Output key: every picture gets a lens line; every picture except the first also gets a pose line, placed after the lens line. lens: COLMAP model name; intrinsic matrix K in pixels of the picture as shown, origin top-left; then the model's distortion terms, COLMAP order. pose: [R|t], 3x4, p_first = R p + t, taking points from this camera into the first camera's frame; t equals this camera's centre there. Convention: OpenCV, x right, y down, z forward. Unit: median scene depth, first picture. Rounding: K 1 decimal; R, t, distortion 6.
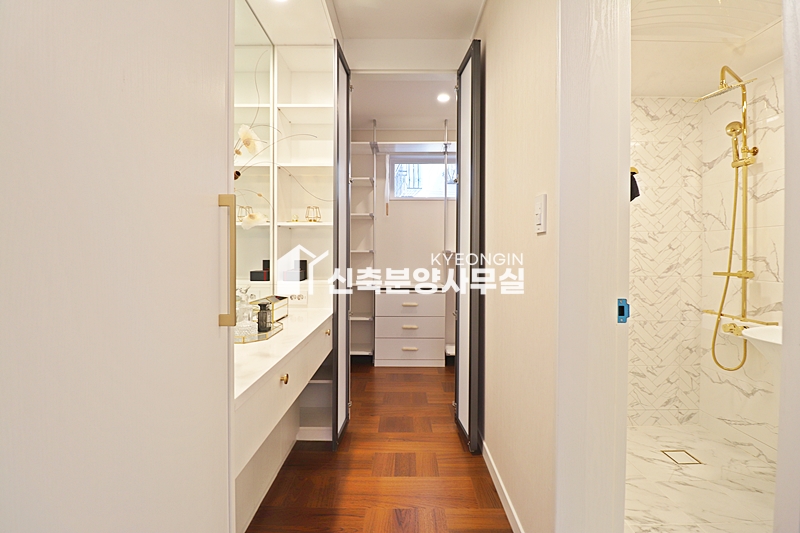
lens RADIAL K [[368.9, 0, 401.5], [0, 368.9, 263.1], [0, 0, 1]] dist [-0.012123, -0.004262]
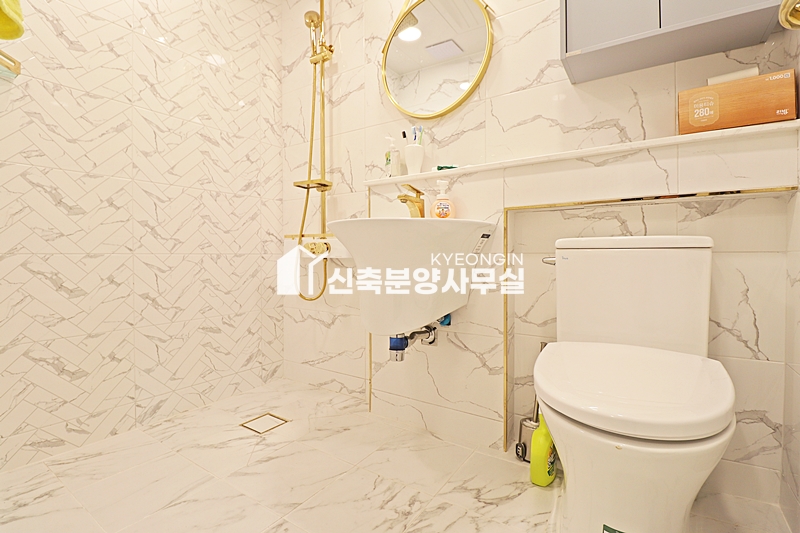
lens RADIAL K [[368.9, 0, 402.0], [0, 368.9, 265.5], [0, 0, 1]] dist [-0.012123, -0.004262]
pose [[0.544422, -0.014246, 0.838690, 0.286105], [0.014040, 0.999870, 0.007870, 0.201421], [-0.838694, 0.007491, 0.544552, 0.341682]]
